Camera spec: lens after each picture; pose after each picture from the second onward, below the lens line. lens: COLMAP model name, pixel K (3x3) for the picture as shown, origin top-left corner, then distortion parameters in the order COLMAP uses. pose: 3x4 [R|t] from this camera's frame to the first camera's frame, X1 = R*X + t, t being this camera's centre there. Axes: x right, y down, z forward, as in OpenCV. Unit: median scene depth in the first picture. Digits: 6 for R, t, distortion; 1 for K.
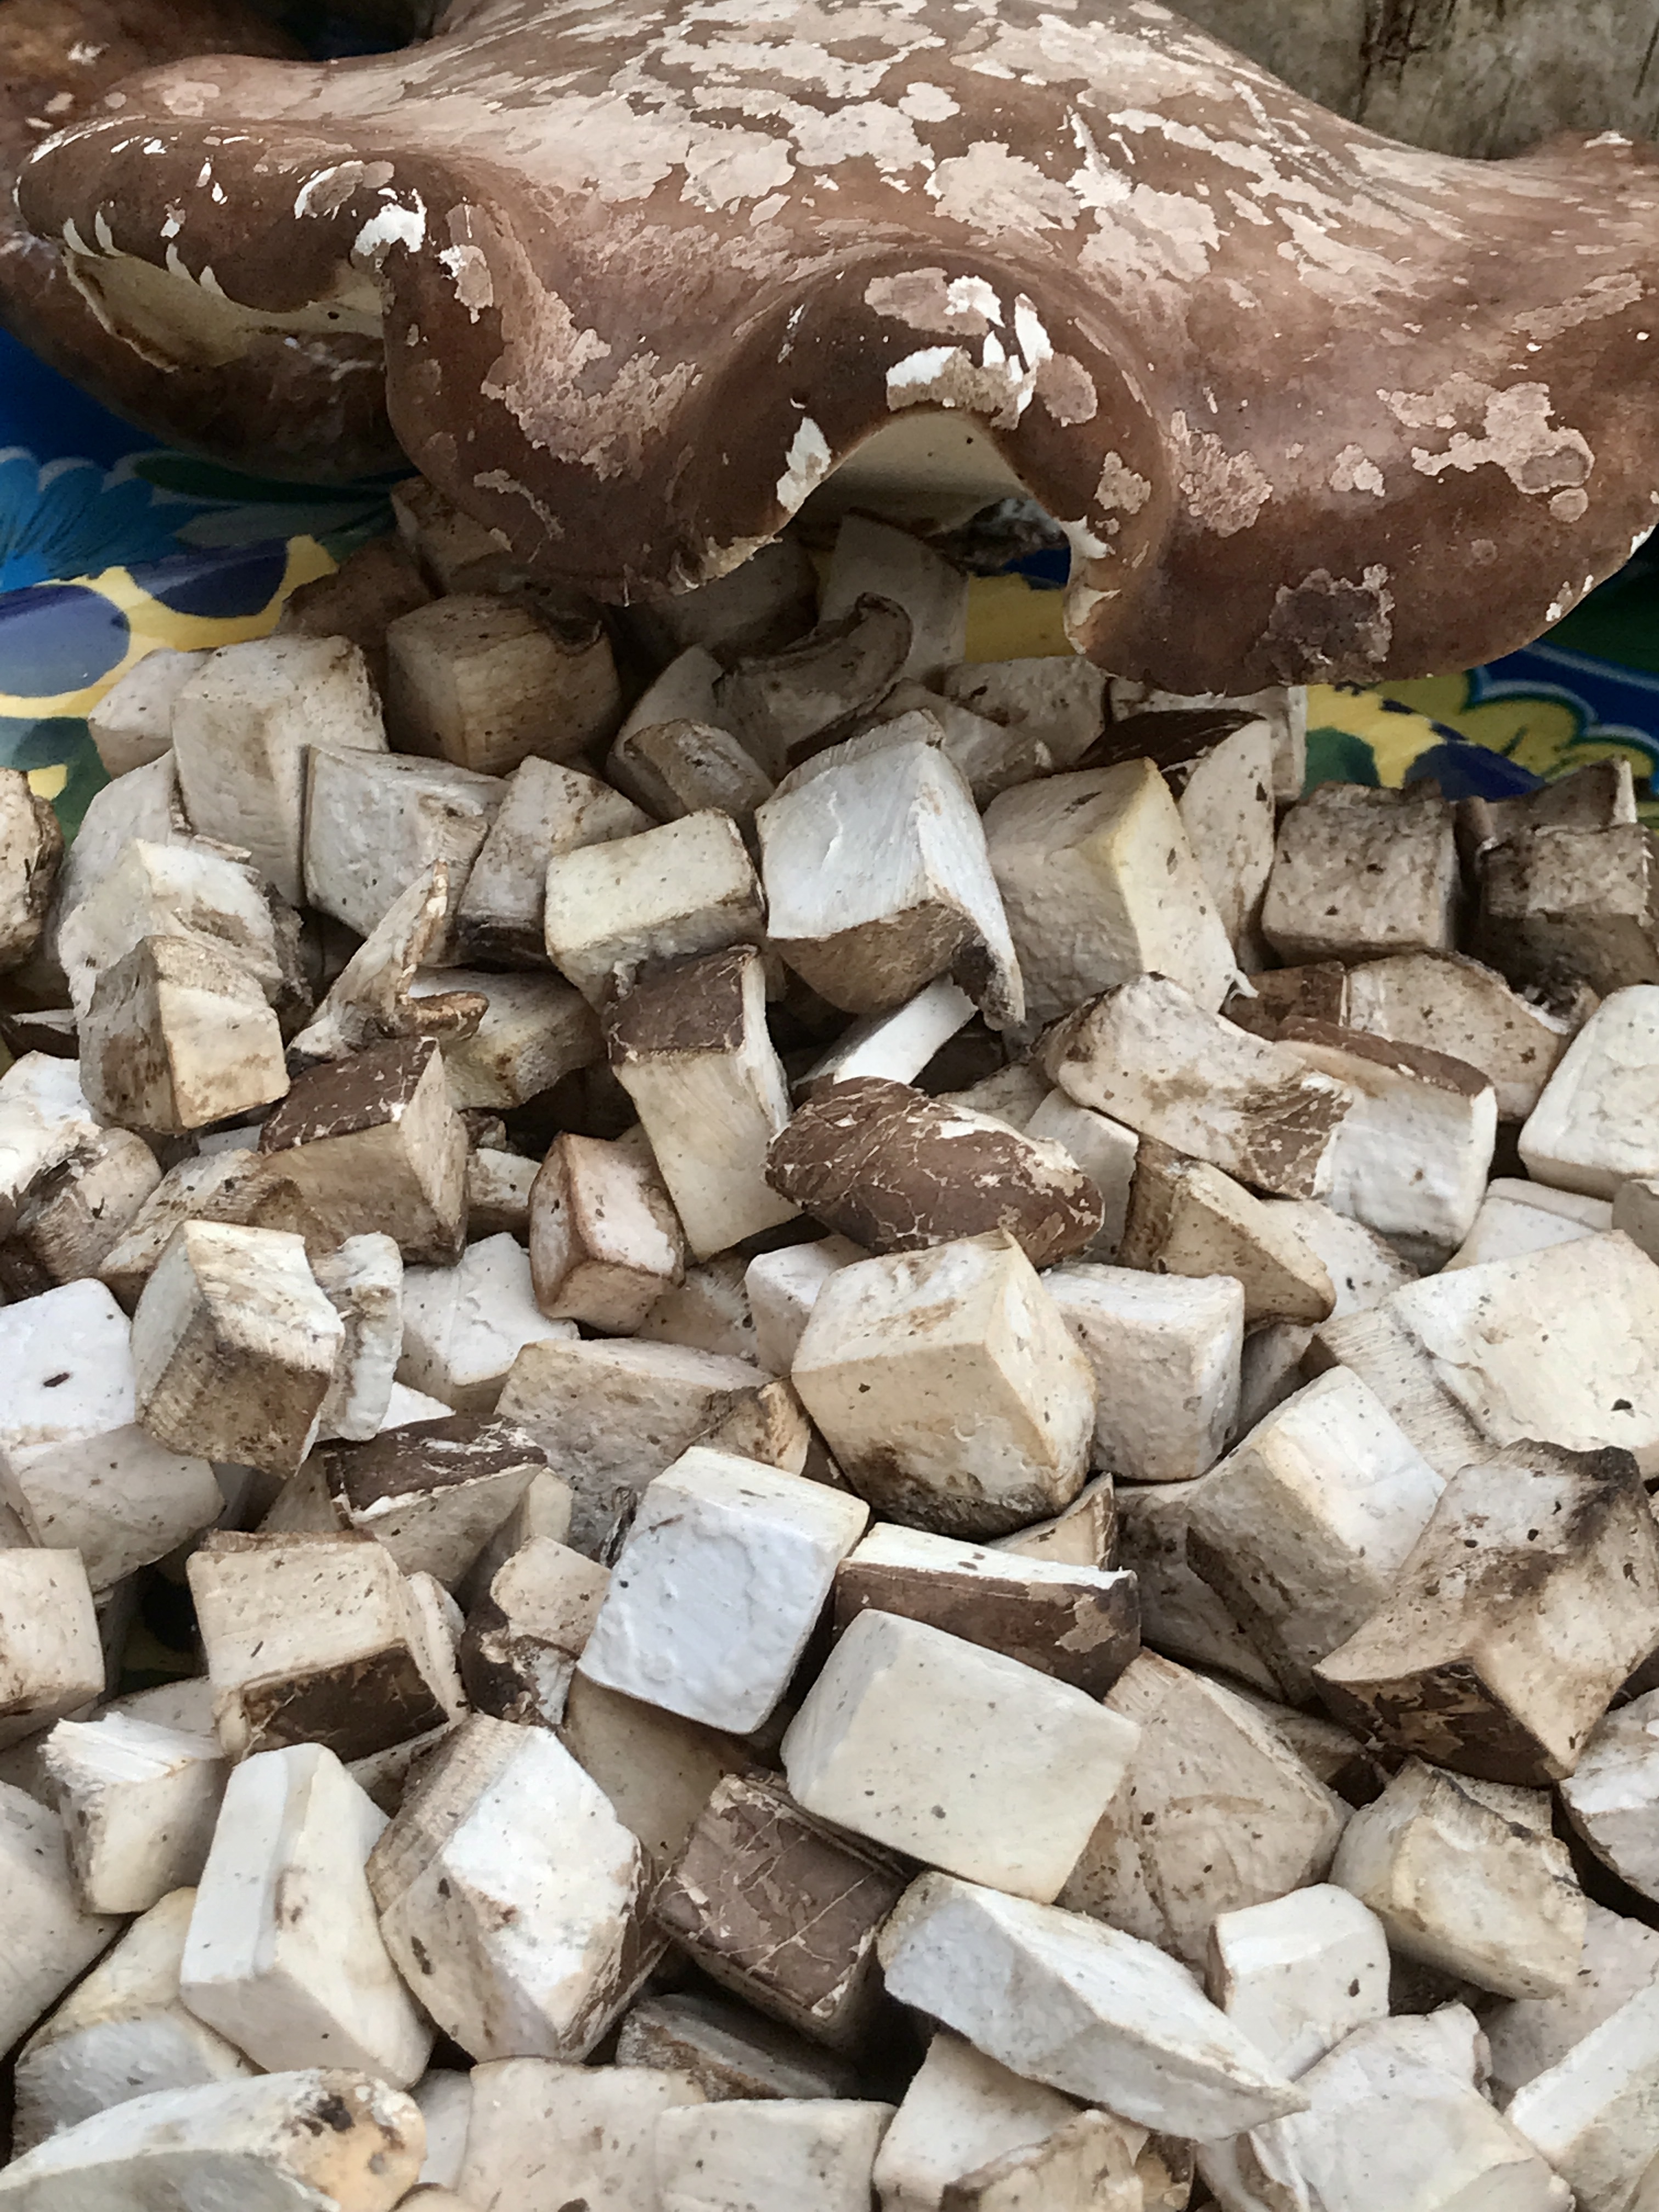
lens RADIAL K [[3673.9, 0, 829.5], [0, 3673.9, 1106.0], [0, 0, 1]] dist [0.269011, -1.427845]
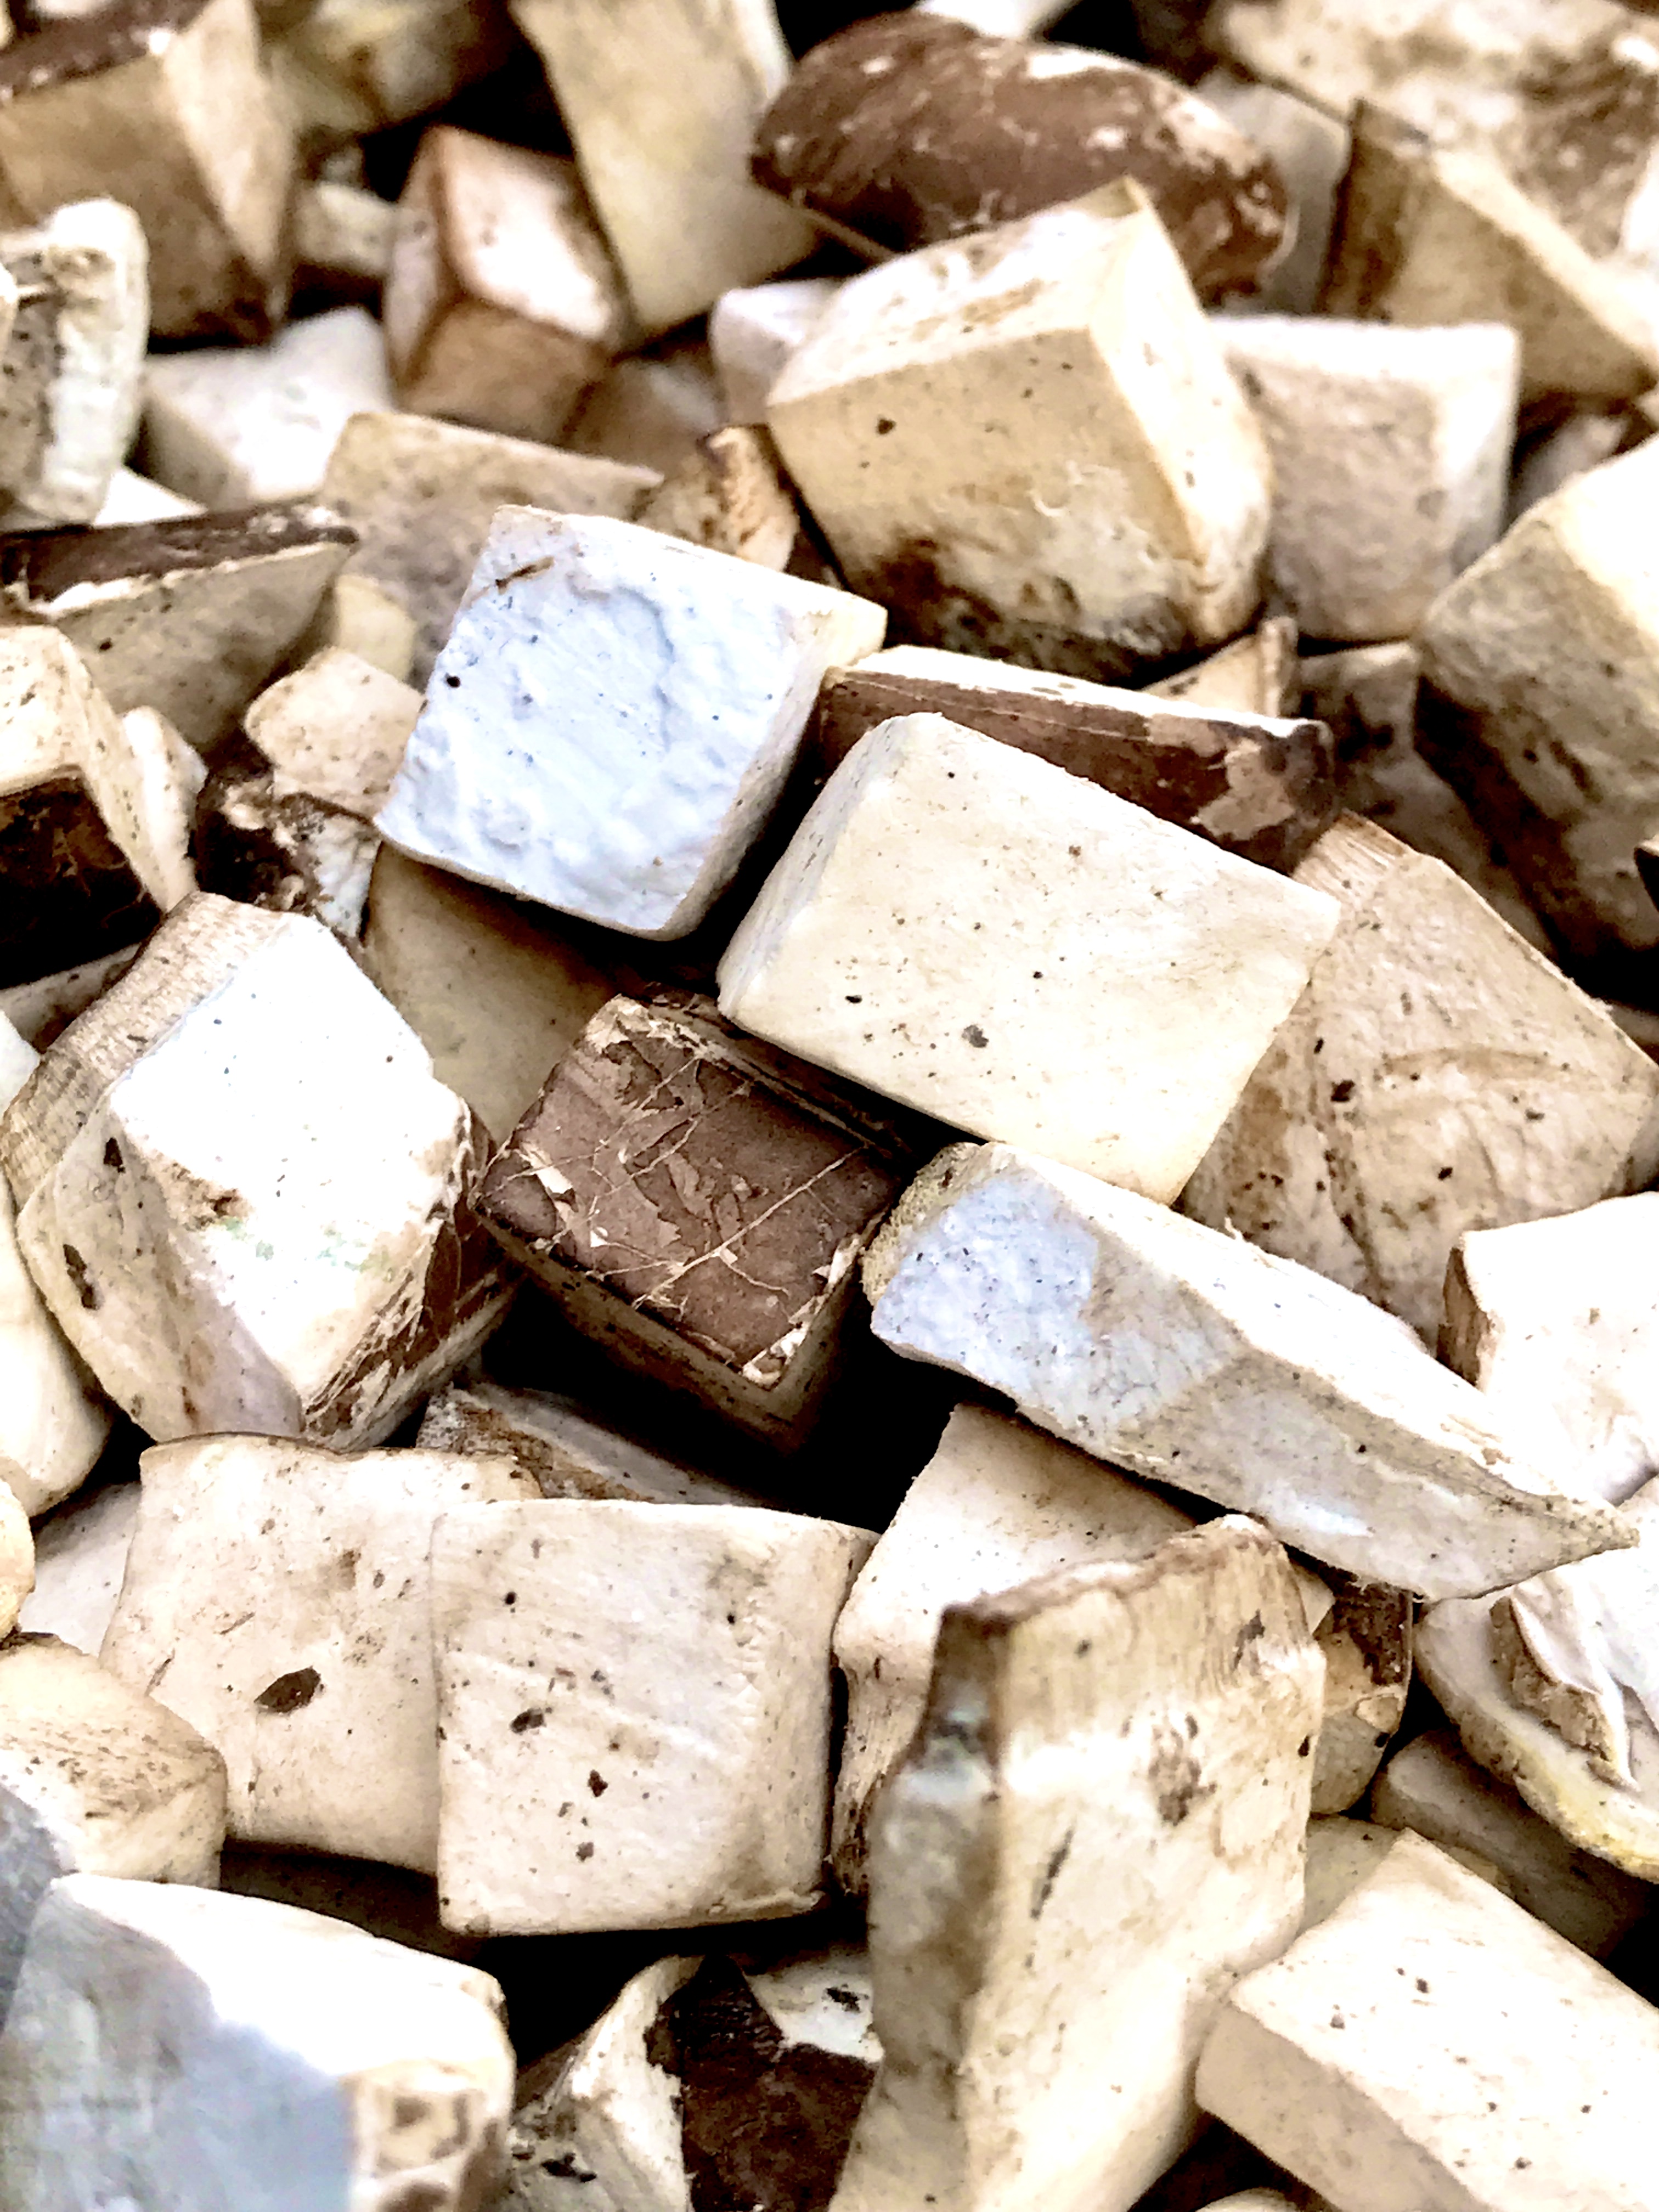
lens RADIAL K [[3673.9, 0, 829.5], [0, 3673.9, 1106.0], [0, 0, 1]] dist [0.269011, -1.427845]
pose [[0.998988, 0.024148, -0.037935, 0.027695], [-0.021877, 0.998008, 0.059176, 0.162069], [0.039289, -0.058286, 0.997527, 0.420858]]
